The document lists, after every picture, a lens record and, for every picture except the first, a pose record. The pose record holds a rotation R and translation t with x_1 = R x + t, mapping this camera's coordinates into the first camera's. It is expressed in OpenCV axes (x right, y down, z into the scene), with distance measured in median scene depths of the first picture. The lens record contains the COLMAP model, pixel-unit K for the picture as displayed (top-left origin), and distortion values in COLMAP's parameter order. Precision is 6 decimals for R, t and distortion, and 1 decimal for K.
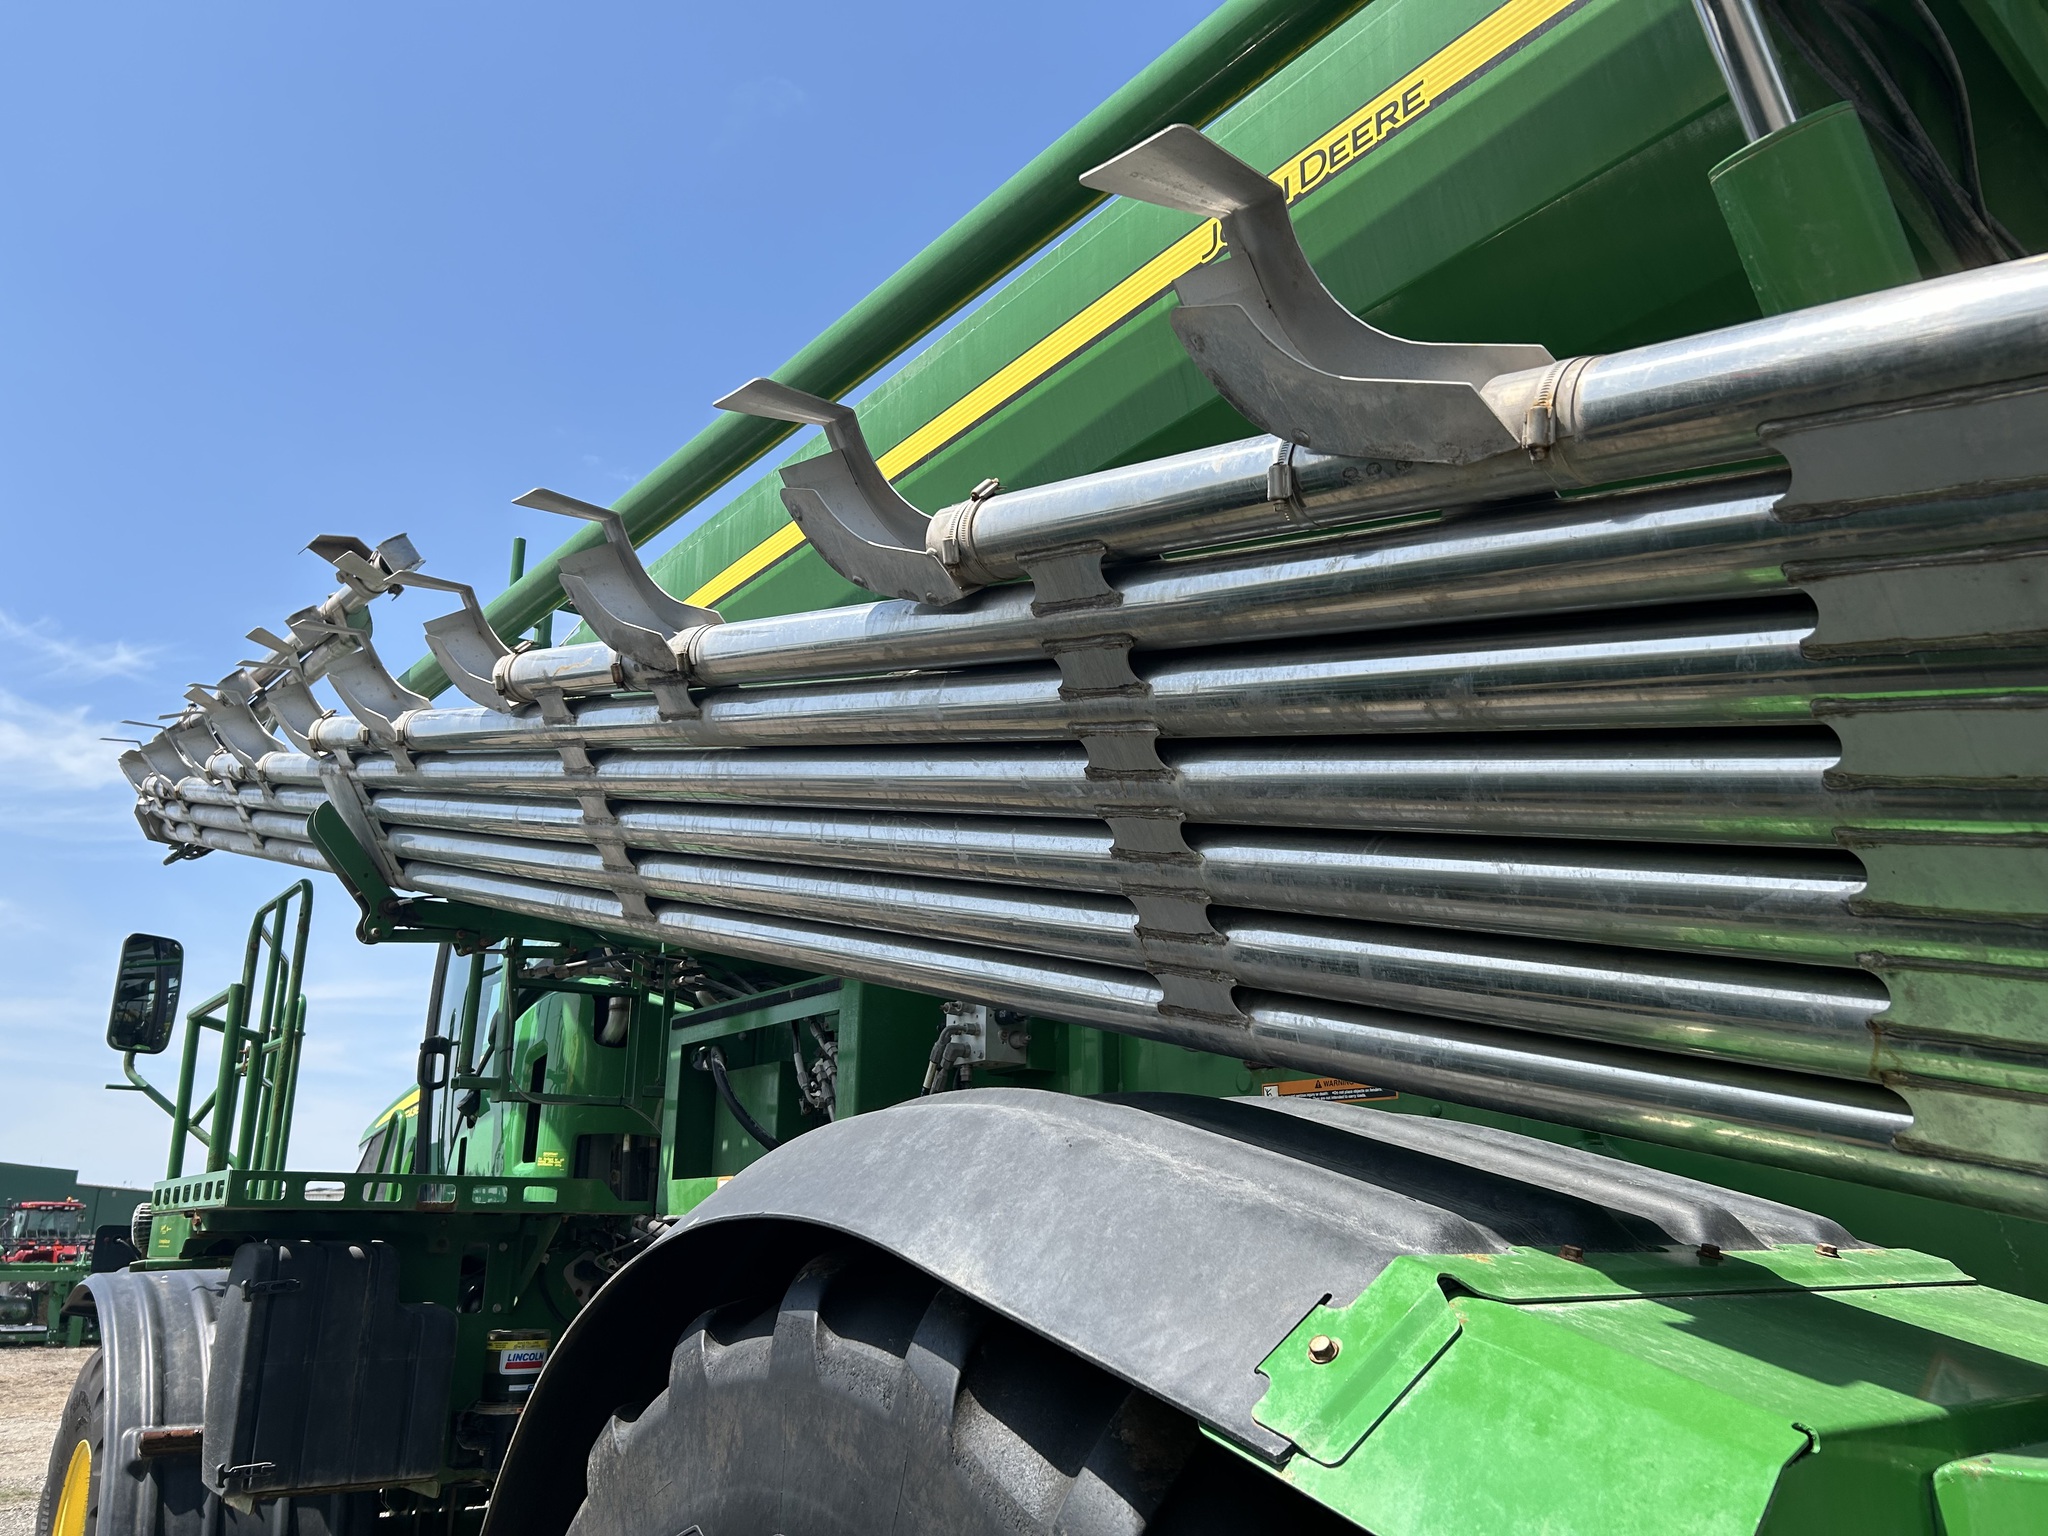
lens RADIAL K [[1537.7, 0, 1042.0], [0, 1537.7, 765.3], [0, 0, 1]] dist [0.049257, -0.053232]
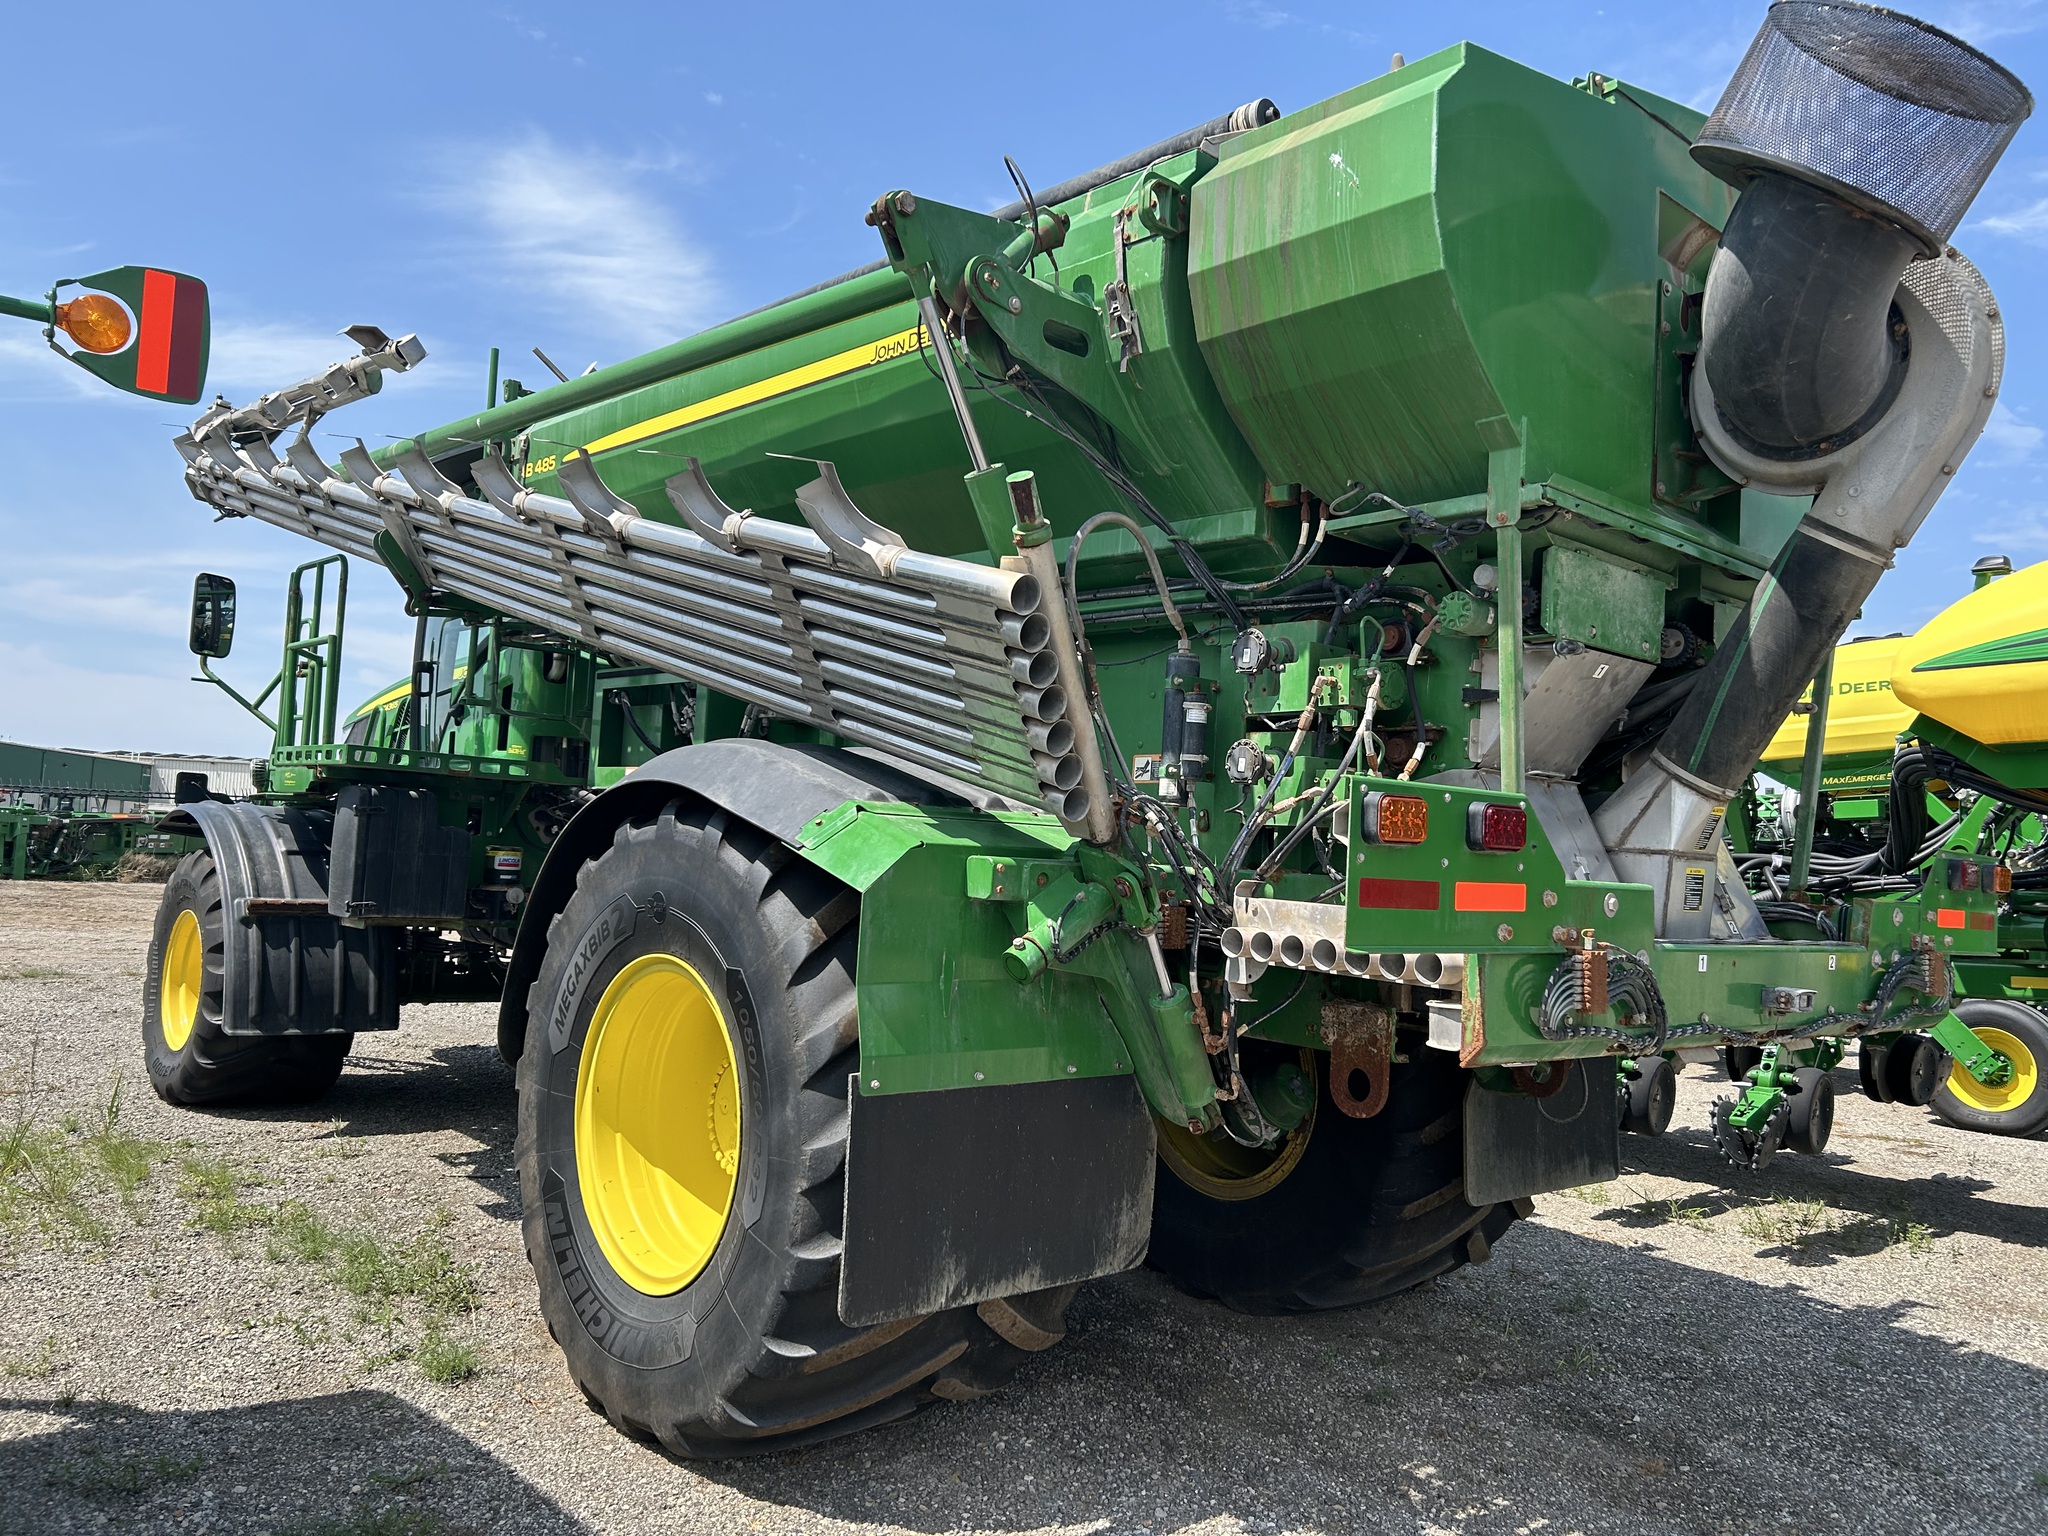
lens RADIAL K [[1537.7, 0, 1036.1], [0, 1537.7, 761.4], [0, 0, 1]] dist [0.049257, -0.053232]
pose [[0.995402, 0.062774, 0.072348, 0.116123], [-0.078143, 0.969002, 0.234370, -0.171027], [-0.055393, -0.238946, 0.969452, -0.663141]]
